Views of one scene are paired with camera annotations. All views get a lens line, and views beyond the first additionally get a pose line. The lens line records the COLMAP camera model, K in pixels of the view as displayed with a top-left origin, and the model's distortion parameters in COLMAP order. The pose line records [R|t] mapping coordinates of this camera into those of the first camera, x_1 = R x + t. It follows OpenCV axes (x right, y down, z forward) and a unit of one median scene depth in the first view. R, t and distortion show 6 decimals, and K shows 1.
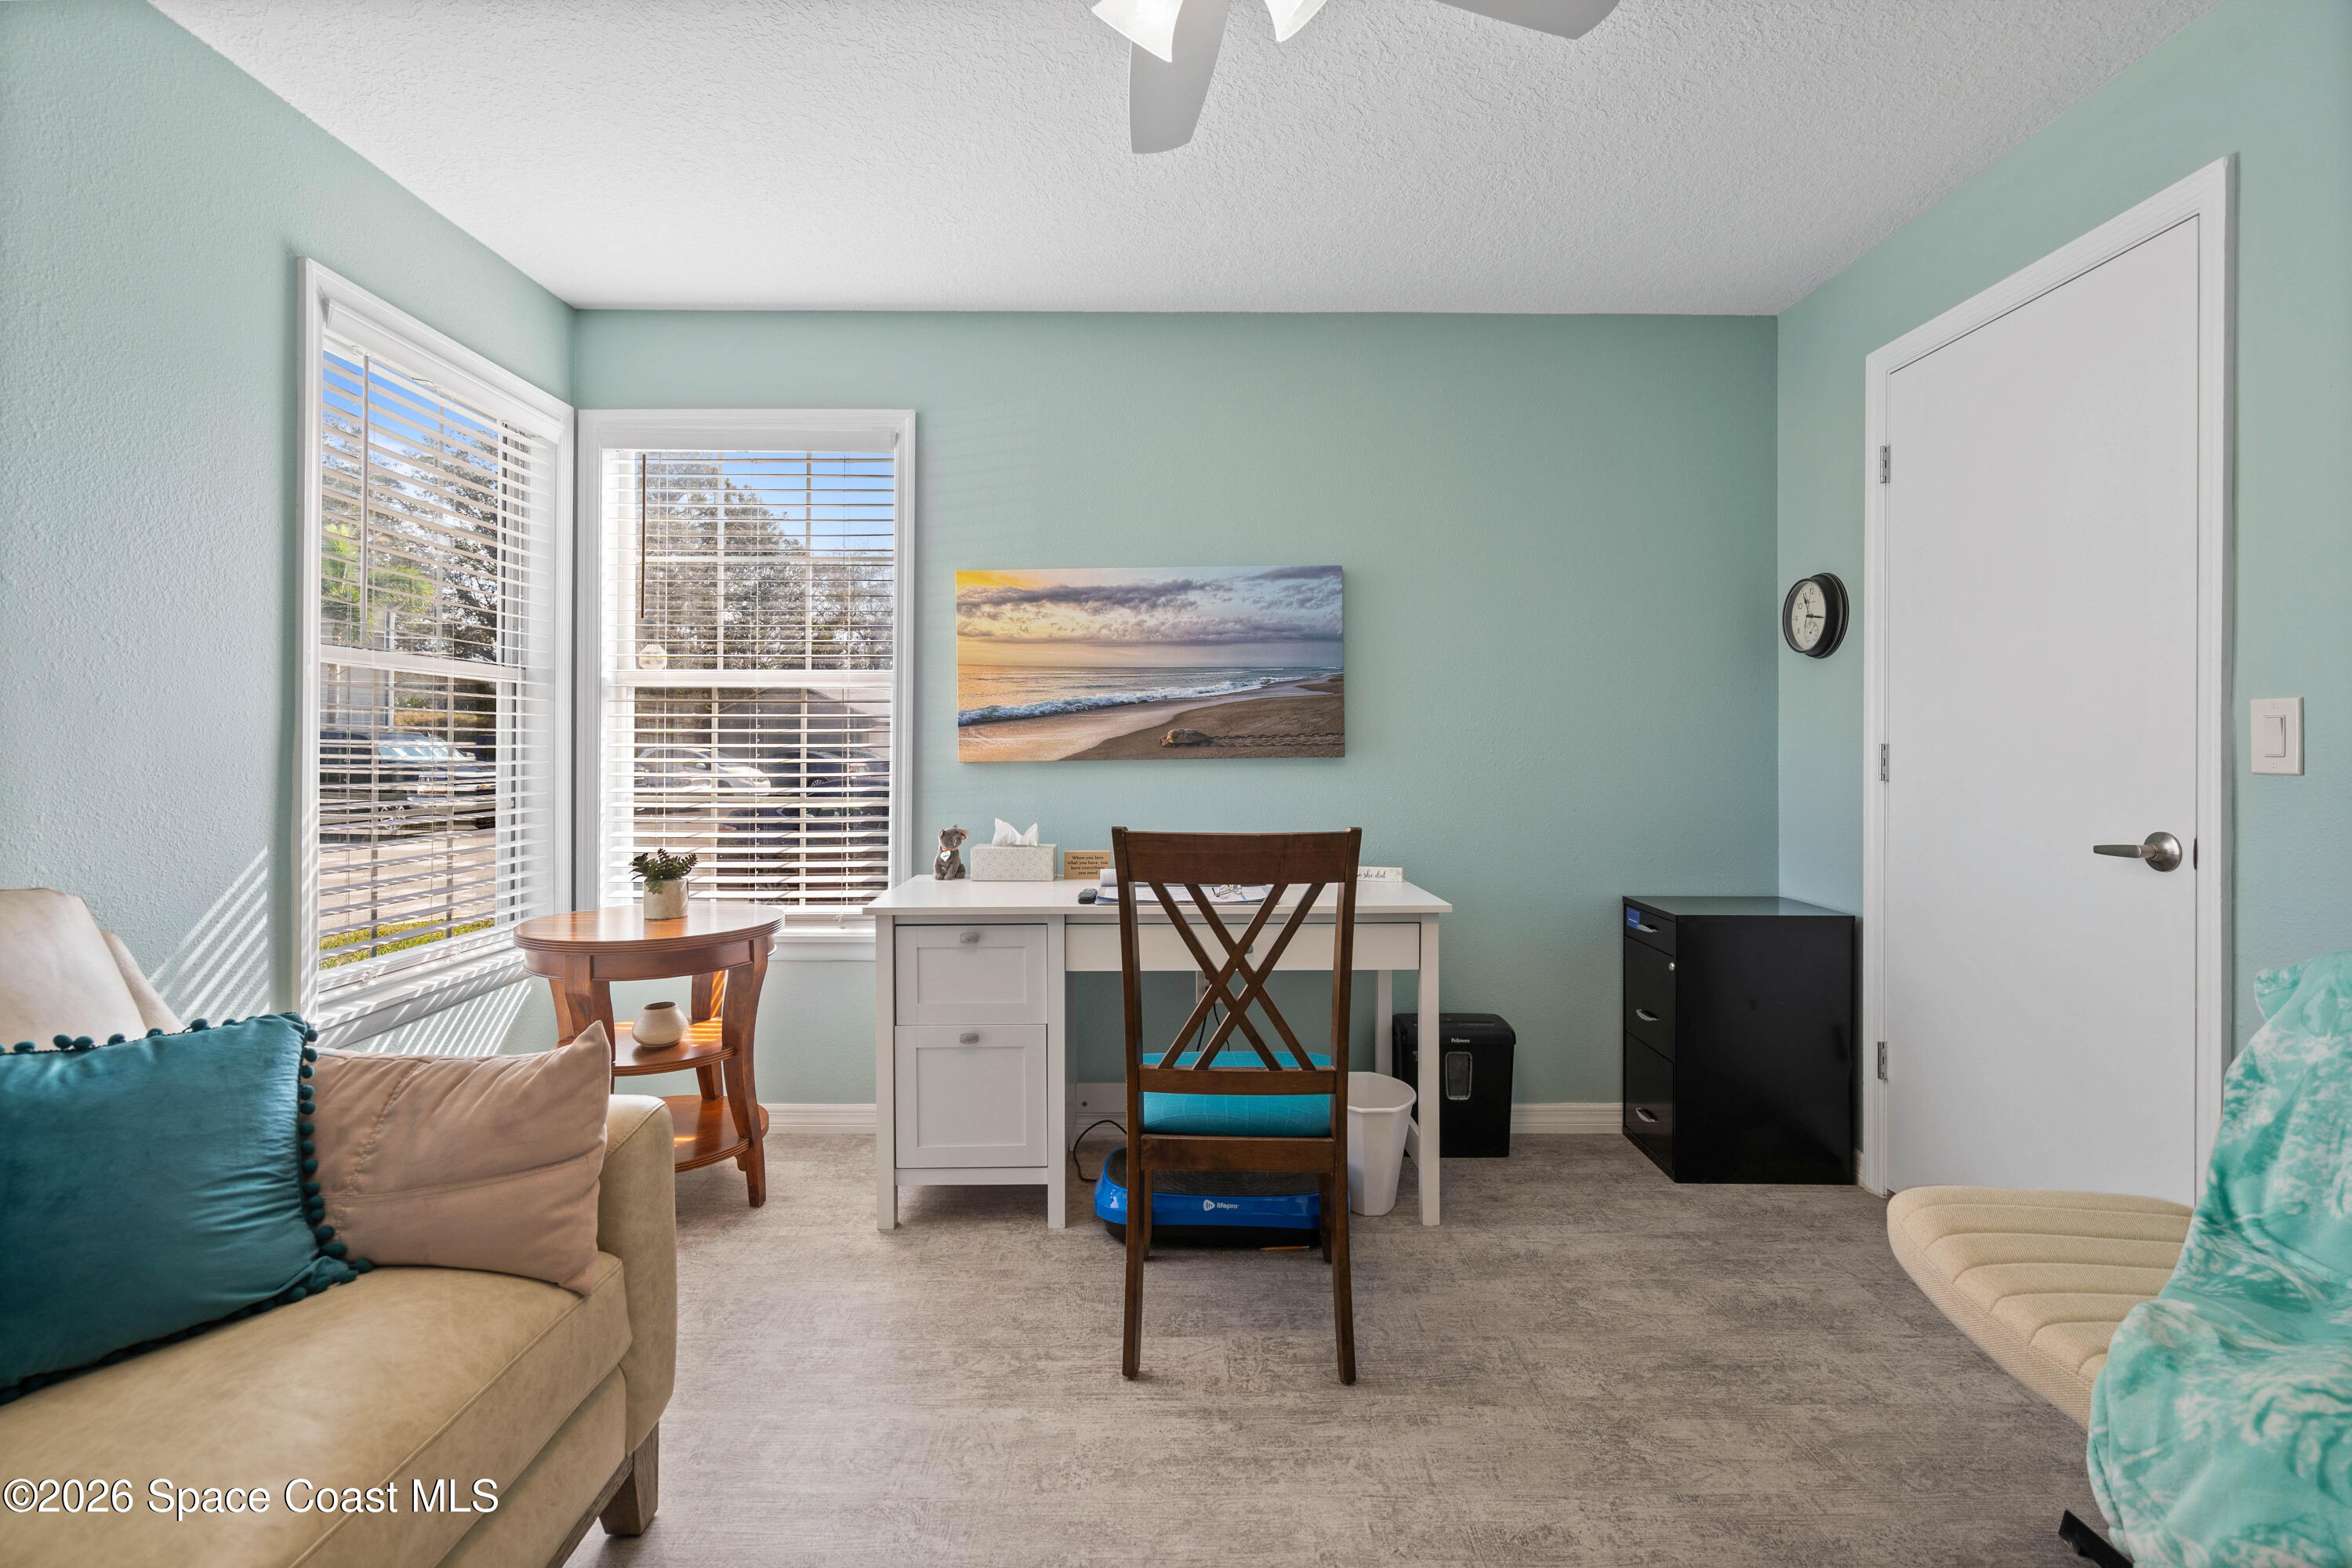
lens RADIAL K [[1090.4, 0, 1177.9], [0, 1090.4, 731.6], [0, 0, 1]] dist [-0.006804, -0.000367]
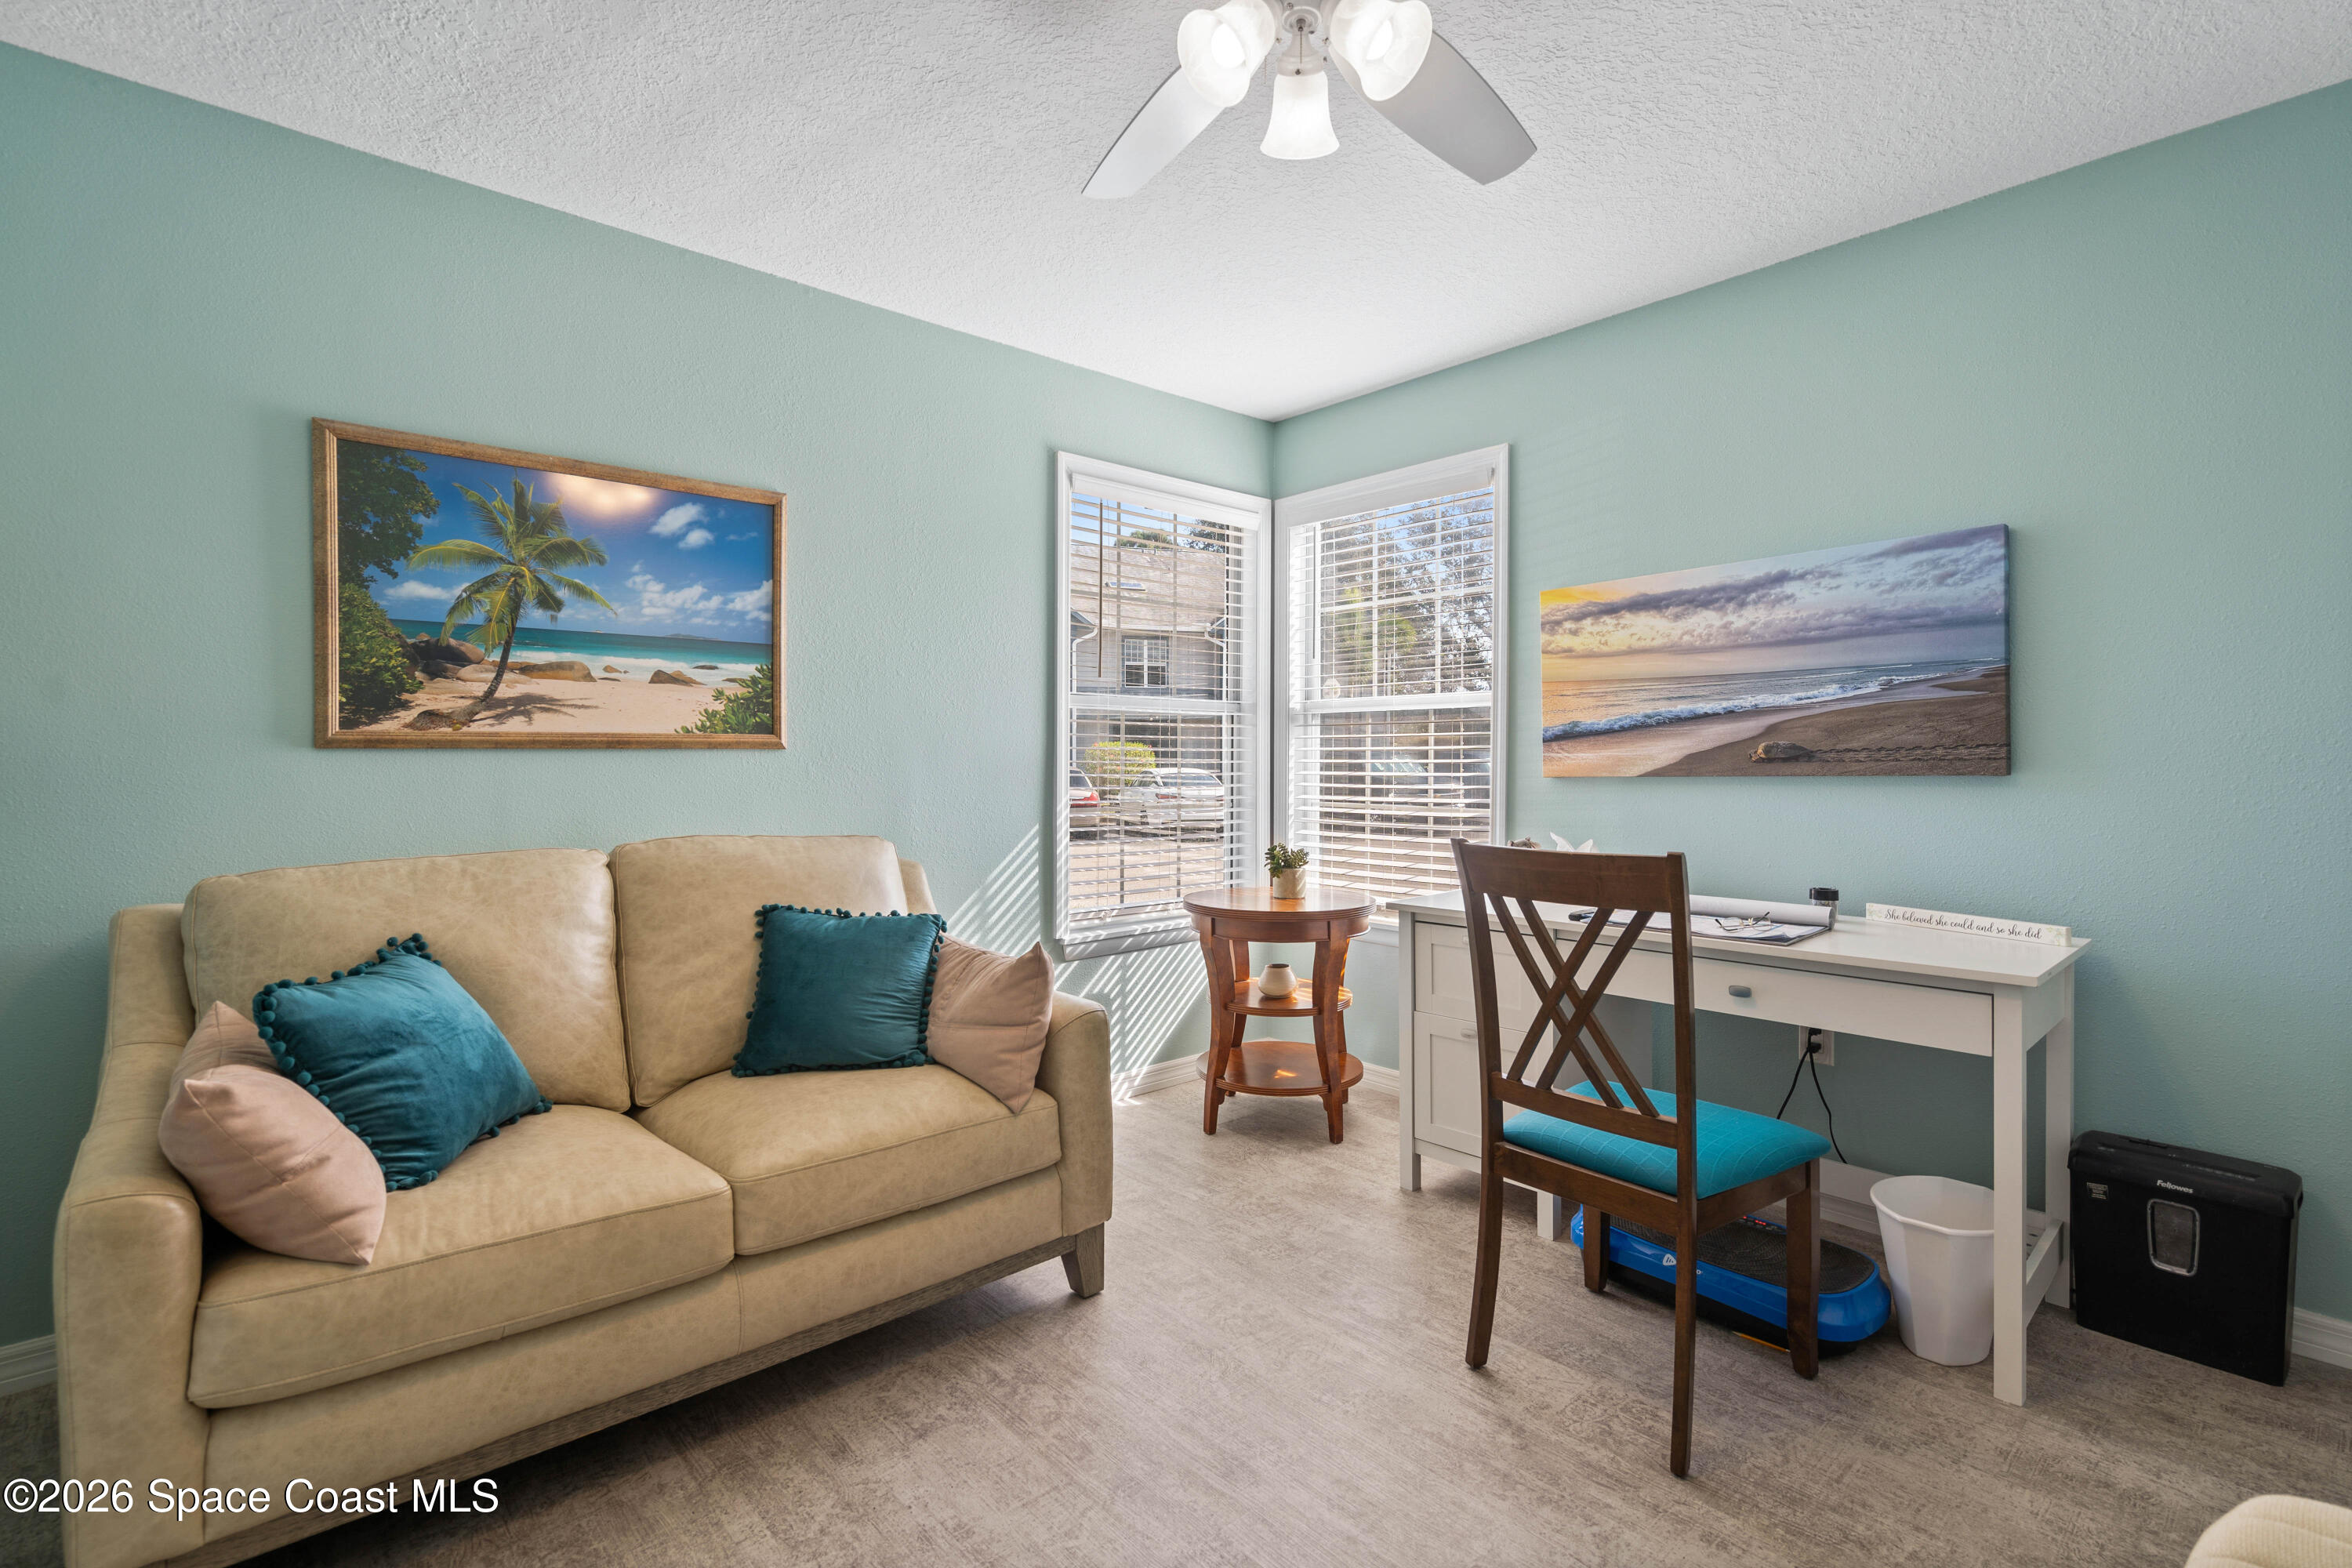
lens RADIAL K [[1093.9, 0, 1178.6], [0, 1093.9, 743.4], [0, 0, 1]] dist [0.000103, -0.000128]
pose [[0.655043, -0.013005, -0.755480, 0.352642], [0.010536, 0.999912, -0.008078, 0.001054], [0.755518, -0.002669, 0.655122, 0.063644]]
